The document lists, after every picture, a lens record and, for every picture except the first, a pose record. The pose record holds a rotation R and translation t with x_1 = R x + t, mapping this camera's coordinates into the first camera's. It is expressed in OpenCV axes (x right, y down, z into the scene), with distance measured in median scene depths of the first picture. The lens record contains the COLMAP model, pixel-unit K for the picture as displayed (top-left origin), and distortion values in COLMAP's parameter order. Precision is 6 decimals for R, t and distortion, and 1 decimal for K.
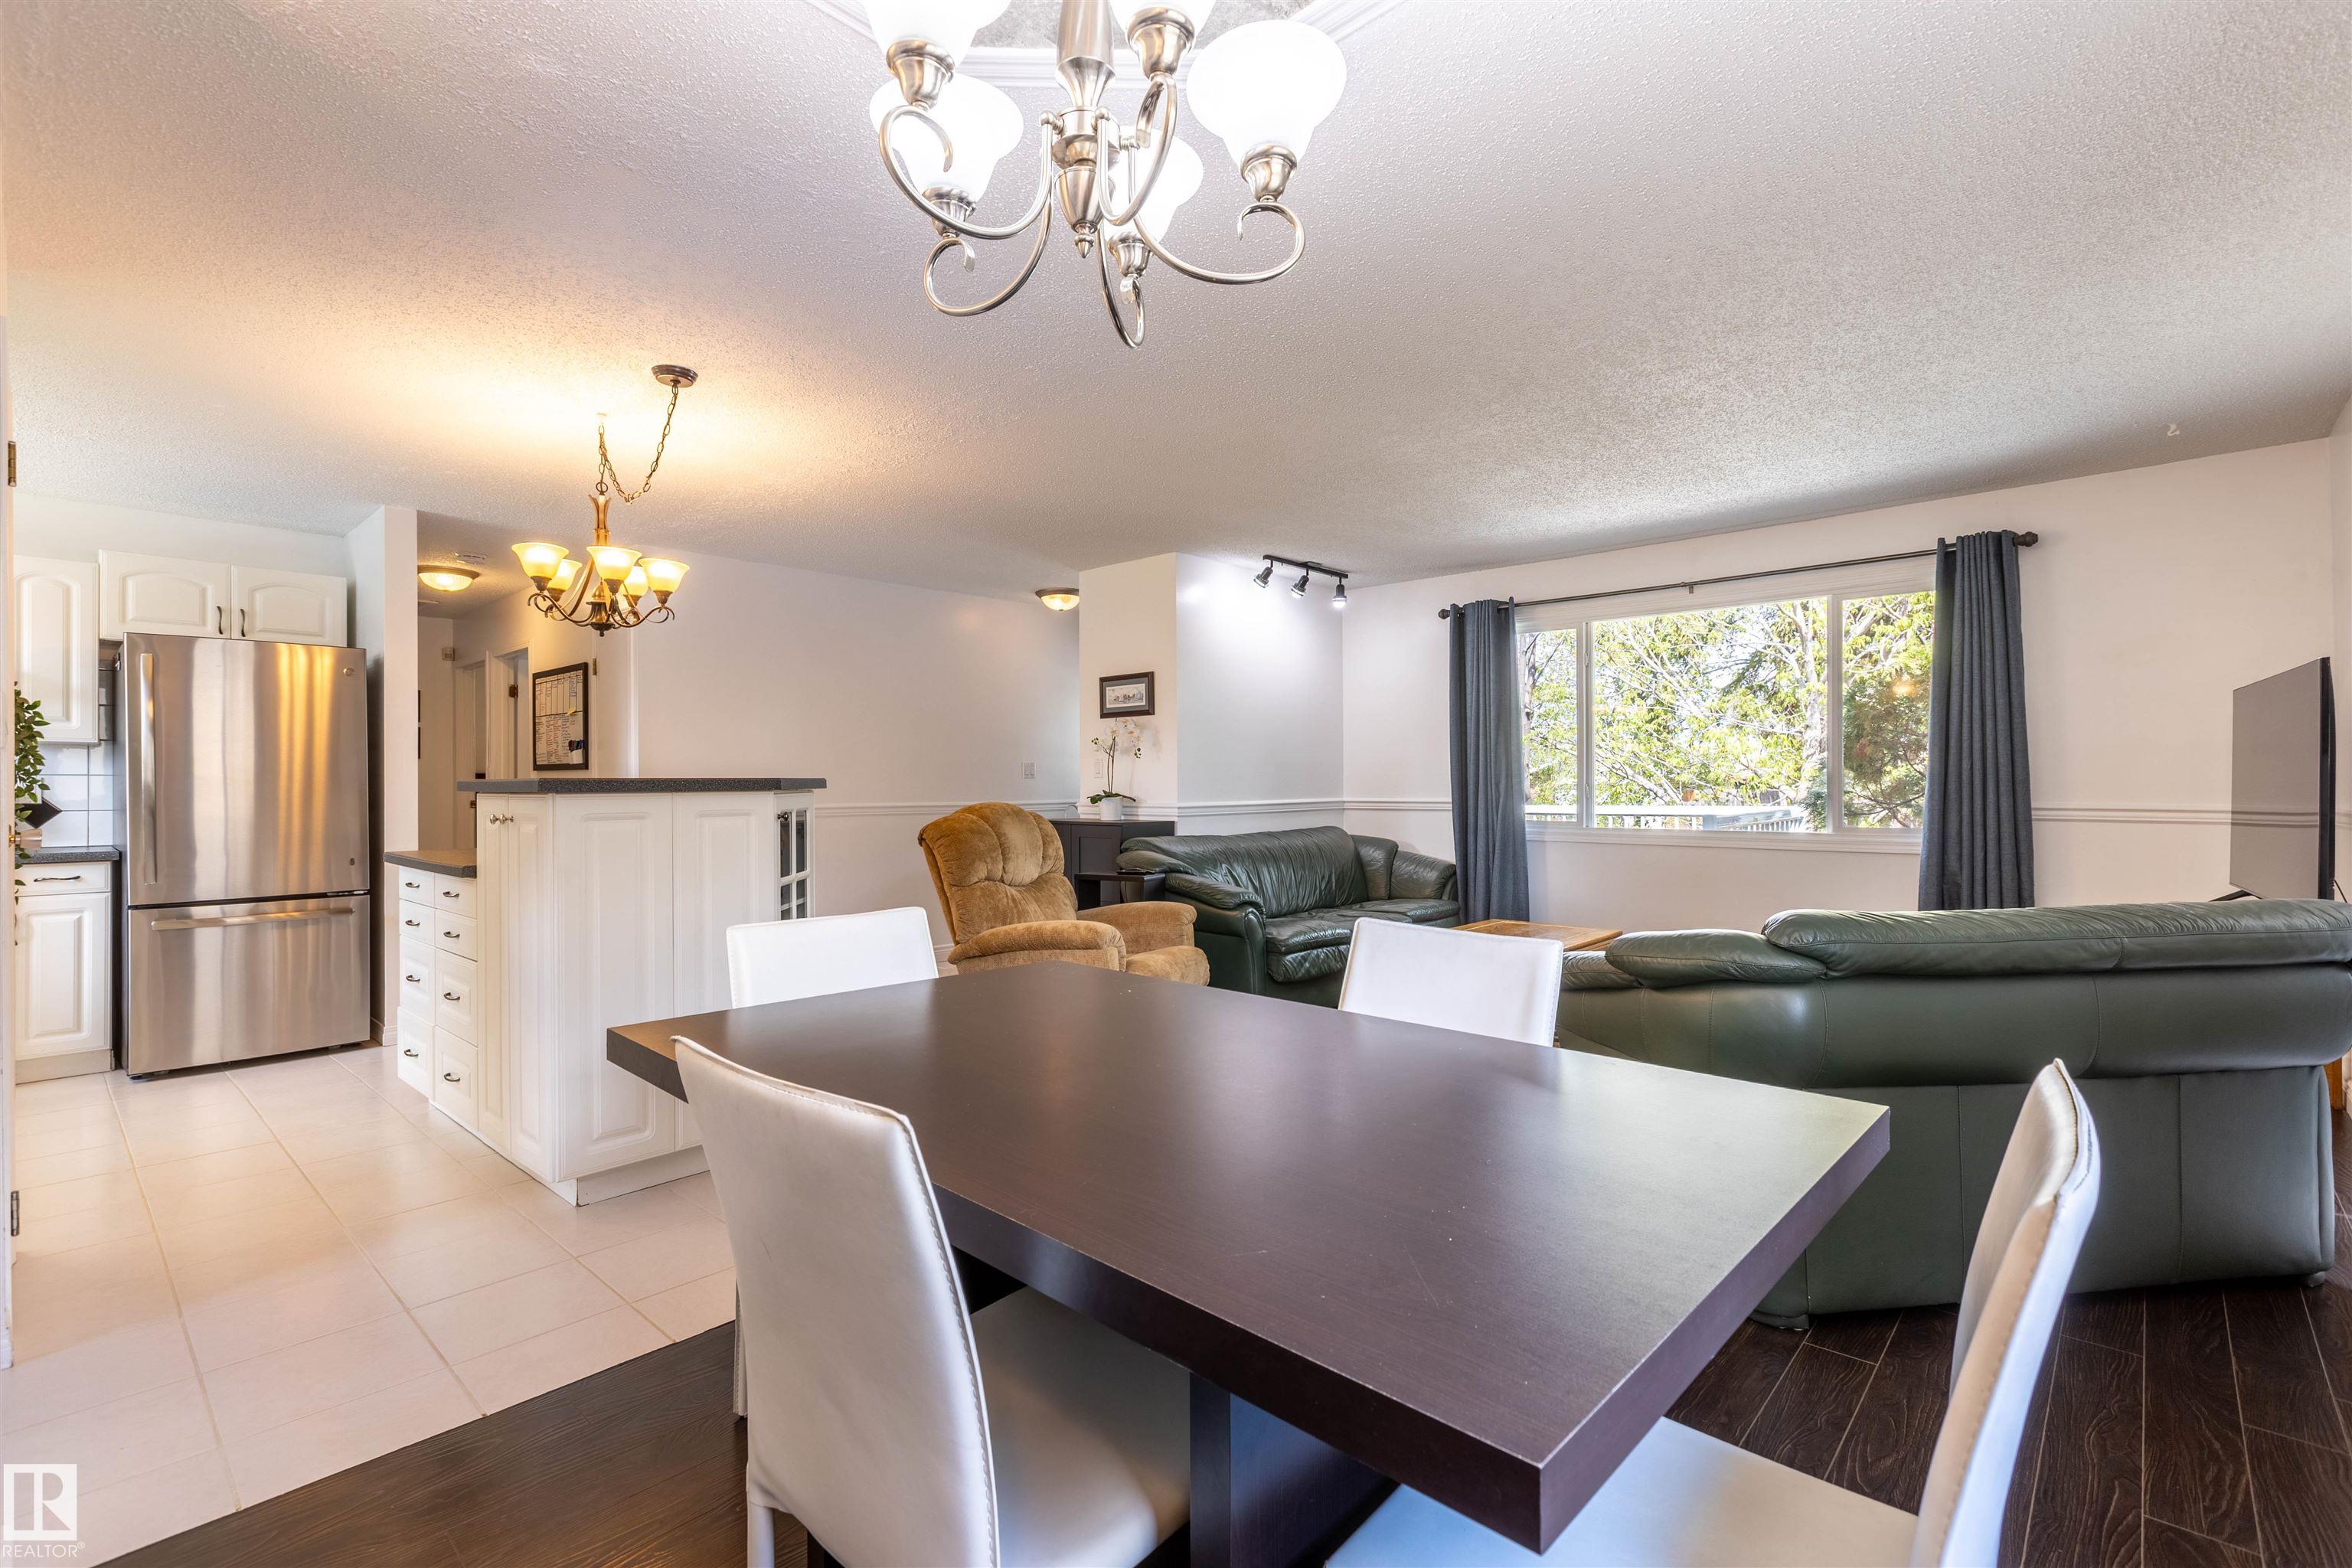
lens RADIAL K [[1073.5, 0, 1162.2], [0, 1073.5, 778.5], [0, 0, 1]] dist [0.000318, 0.000694]
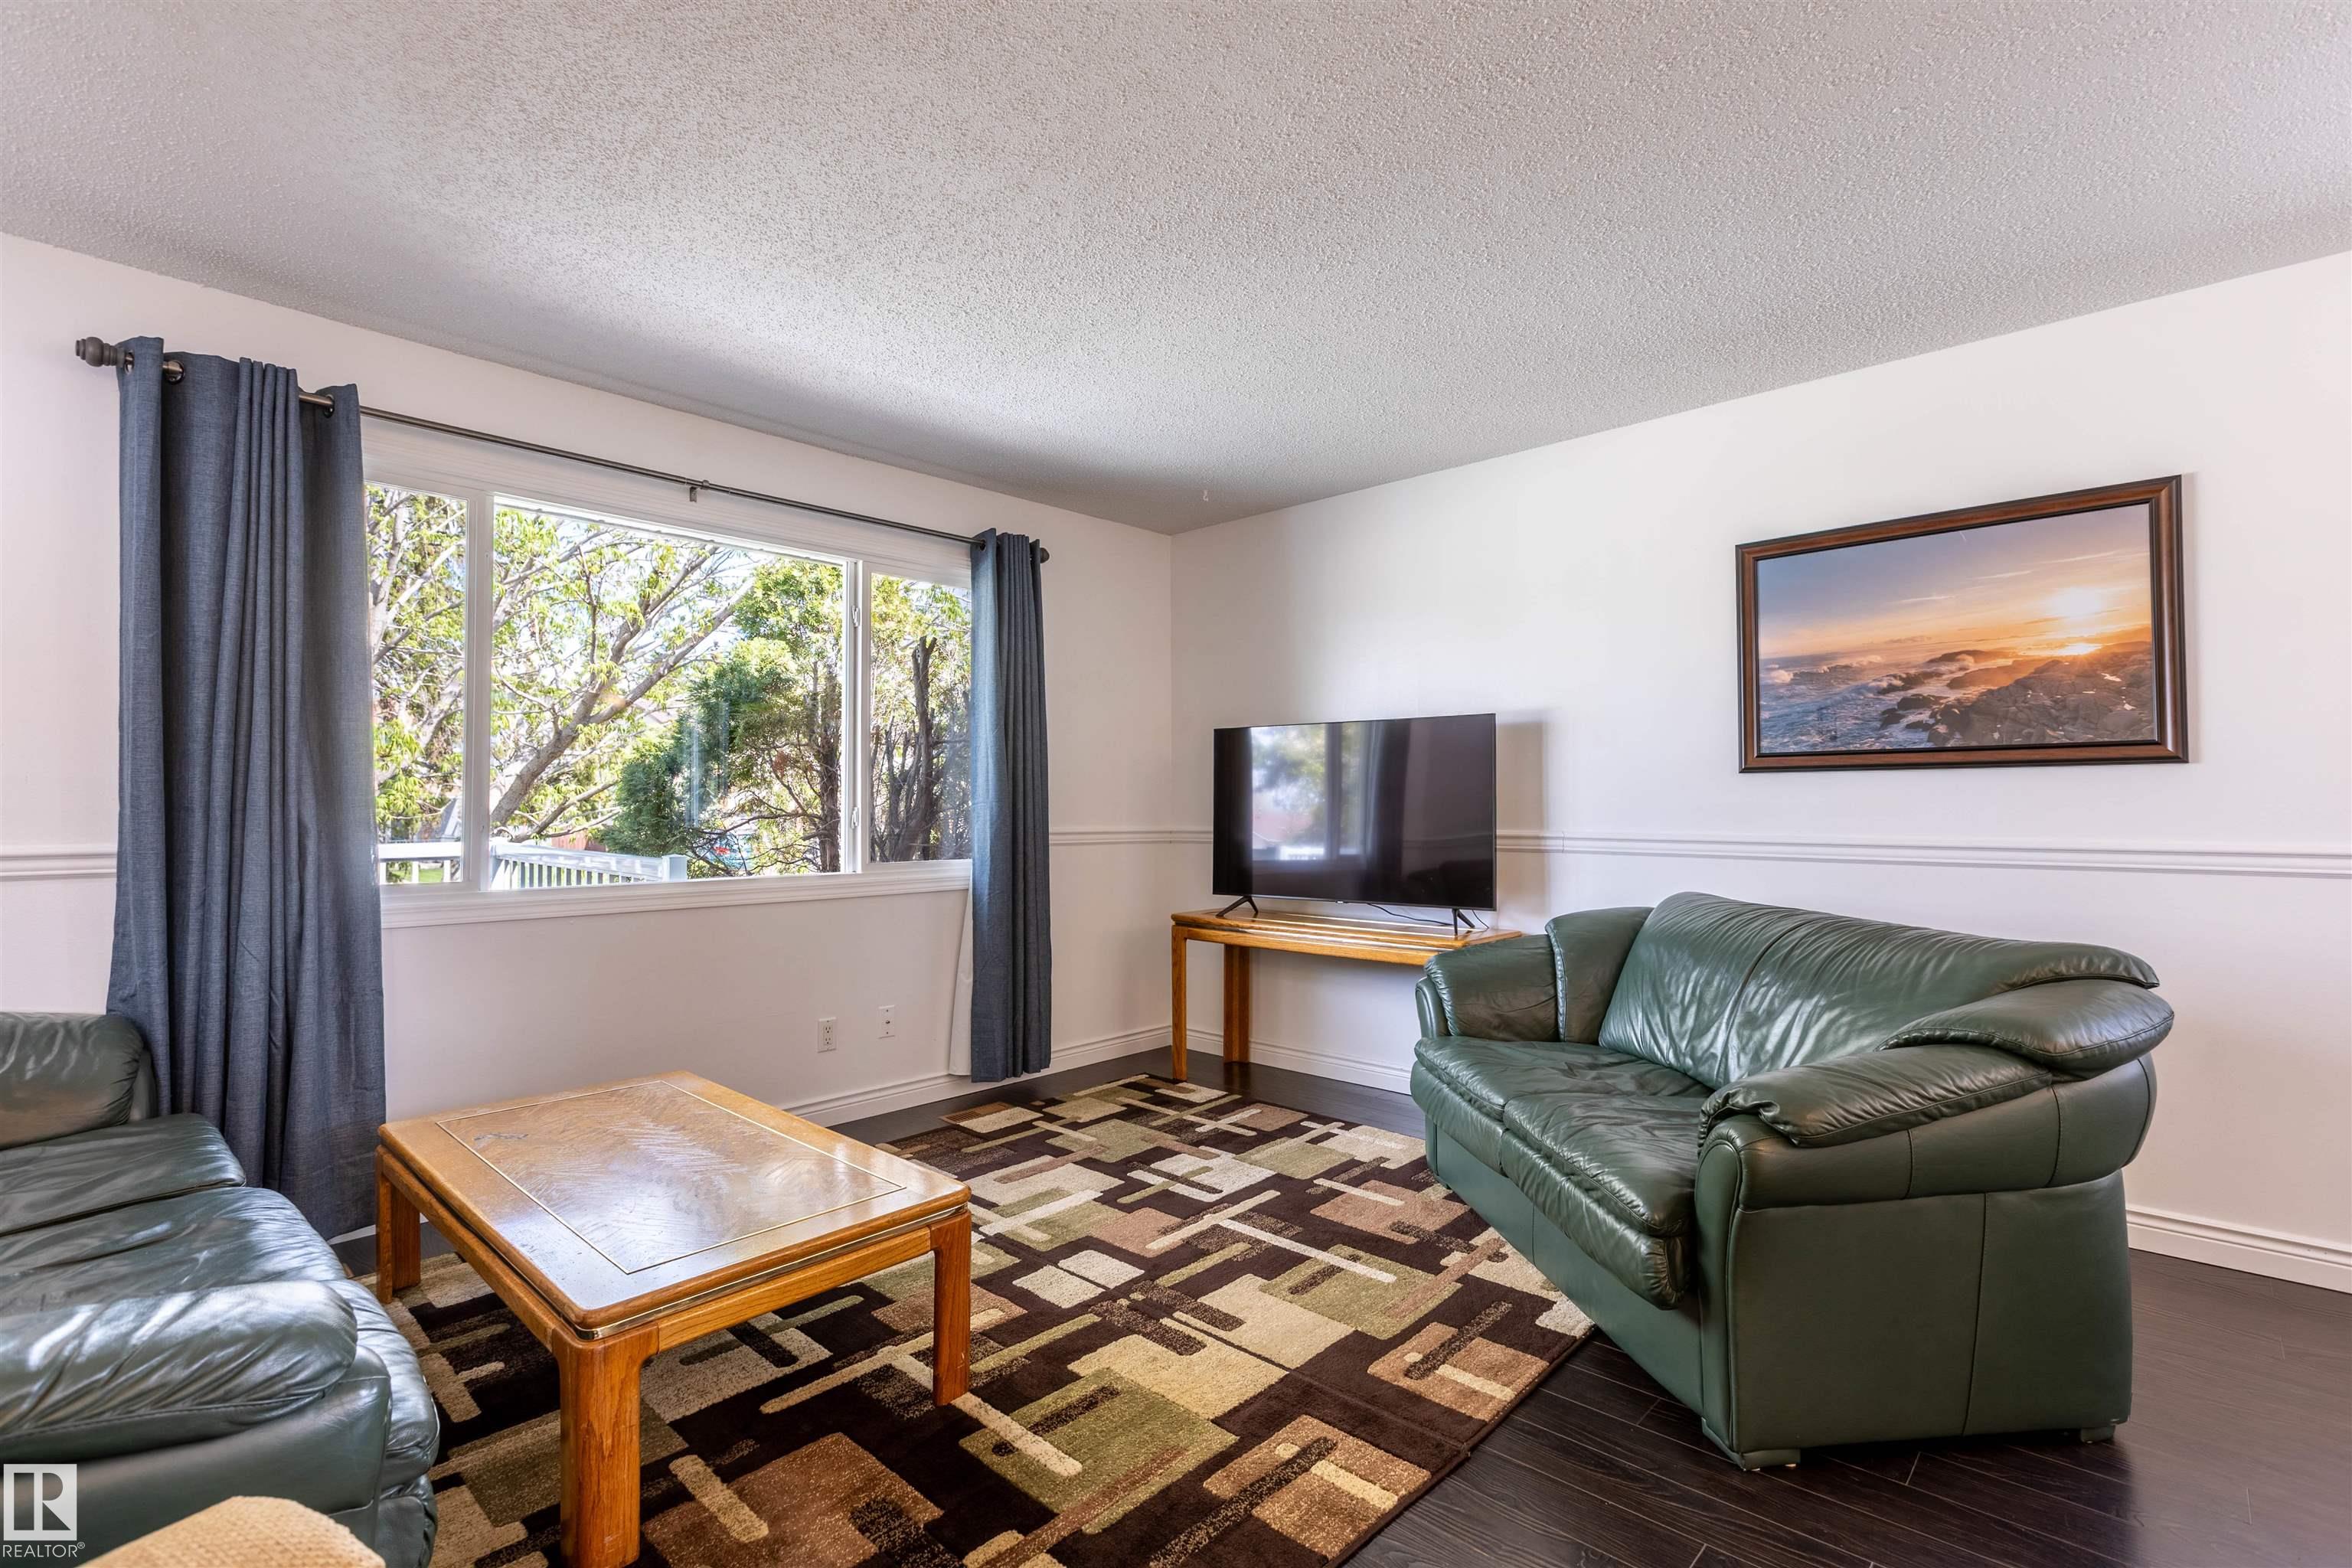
lens RADIAL K [[1073.5, 0, 1162.2], [0, 1073.5, 782.6], [0, 0, 1]] dist [0.000318, 0.000694]
pose [[0.020265, 0.024500, 0.999494, -0.111024], [-0.005330, 0.999688, -0.024397, 0.004525], [-0.999780, -0.004833, 0.020390, 0.679358]]
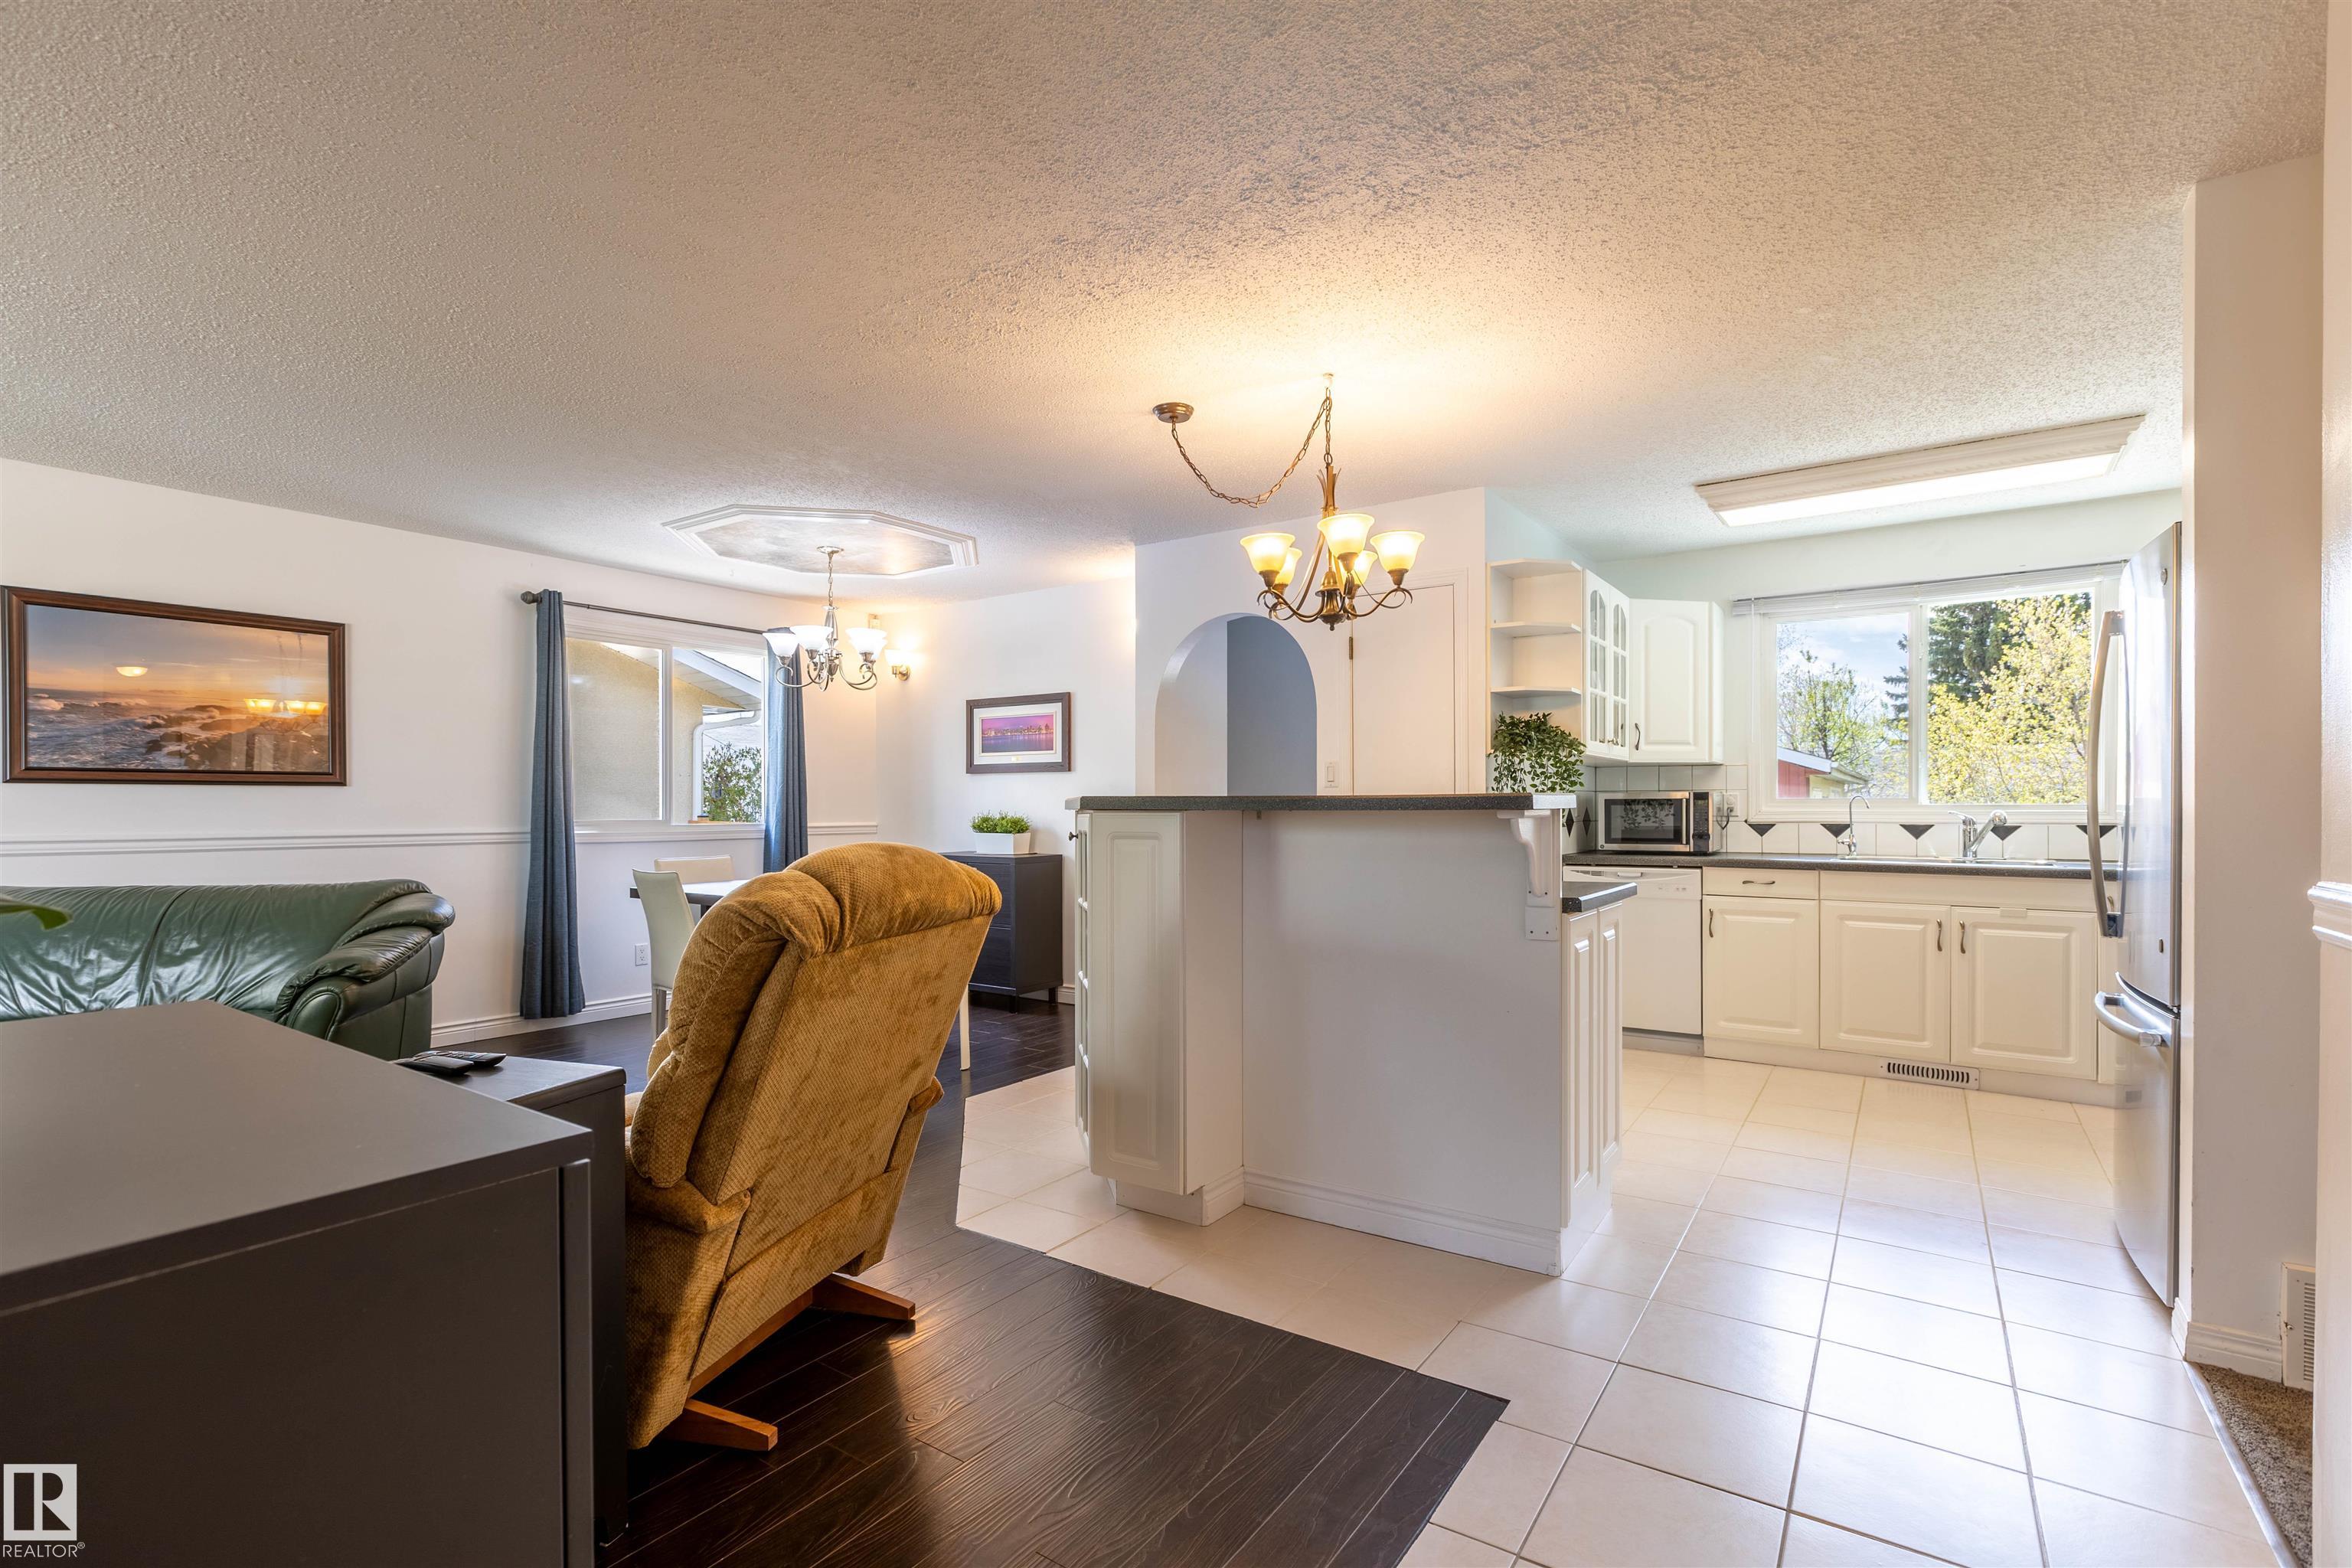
lens RADIAL K [[1073.5, 0, 1196.9], [0, 1073.5, 811.5], [0, 0, 1]] dist [0.000318, 0.000694]
pose [[-0.991938, 0.006306, -0.126565, -0.185658], [0.006777, 0.999972, -0.003286, 0.009094], [0.126540, -0.004118, -0.991953, 1.152514]]
